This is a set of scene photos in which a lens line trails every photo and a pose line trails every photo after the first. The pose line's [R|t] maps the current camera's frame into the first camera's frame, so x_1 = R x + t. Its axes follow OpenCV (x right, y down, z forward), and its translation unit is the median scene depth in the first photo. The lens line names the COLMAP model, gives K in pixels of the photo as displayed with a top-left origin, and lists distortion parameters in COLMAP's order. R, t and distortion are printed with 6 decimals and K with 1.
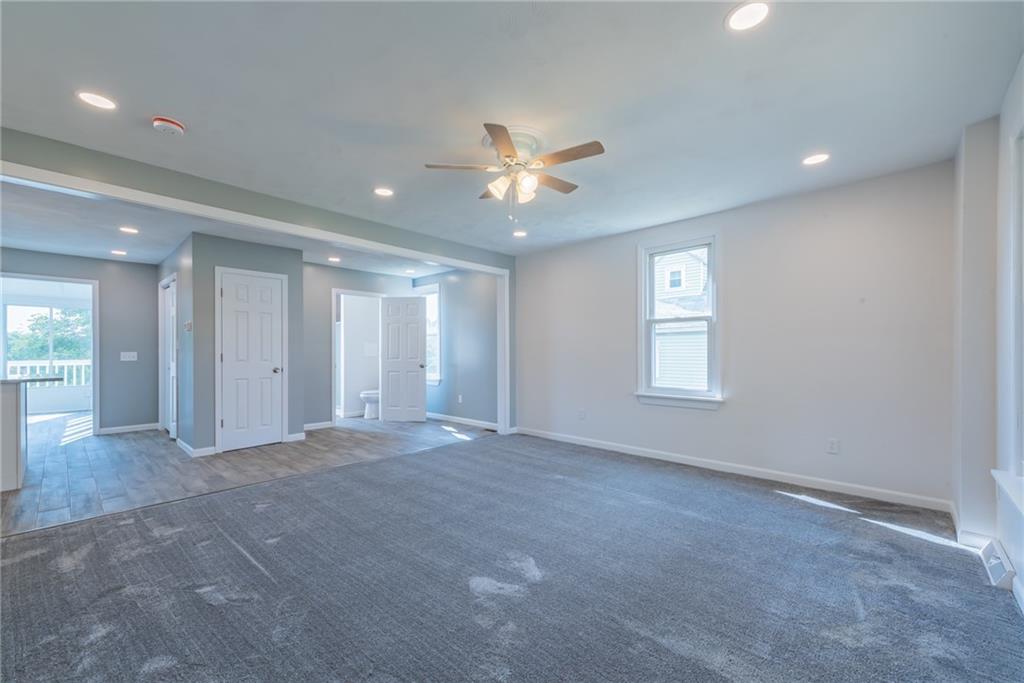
lens RADIAL K [[411.0, 0, 503.6], [0, 411.0, 350.7], [0, 0, 1]] dist [0.000790, 0.000081]
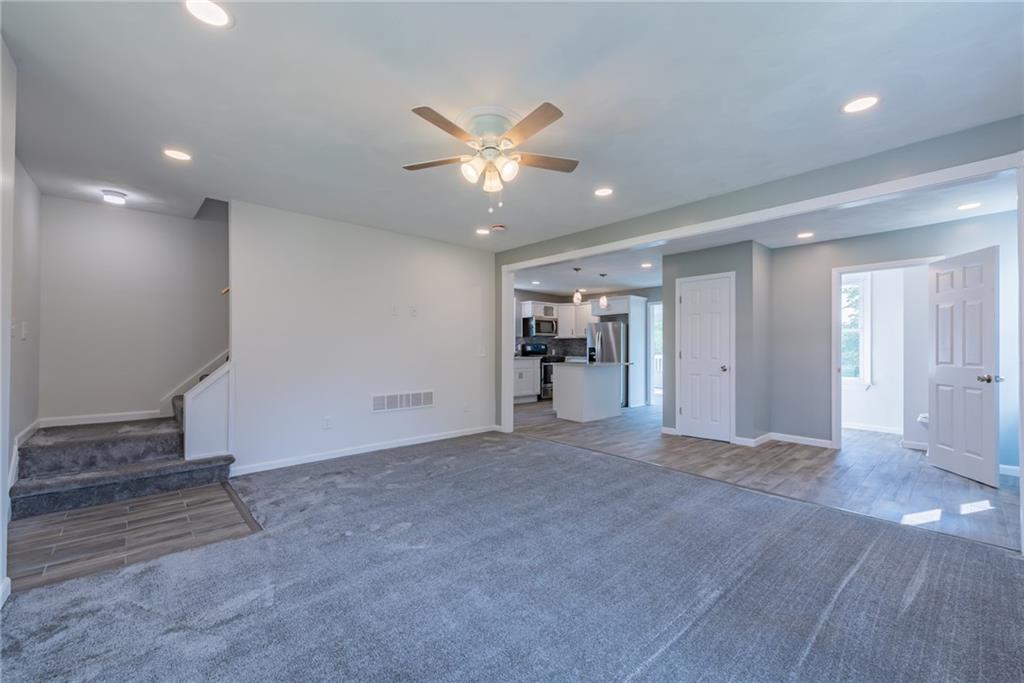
lens RADIAL K [[411.0, 0, 503.6], [0, 411.0, 350.7], [0, 0, 1]] dist [0.000790, 0.000081]
pose [[-0.084213, 0.007513, -0.996419, 0.481015], [0.000713, 0.999972, 0.007479, -0.004324], [0.996448, -0.000081, -0.084216, 0.544438]]
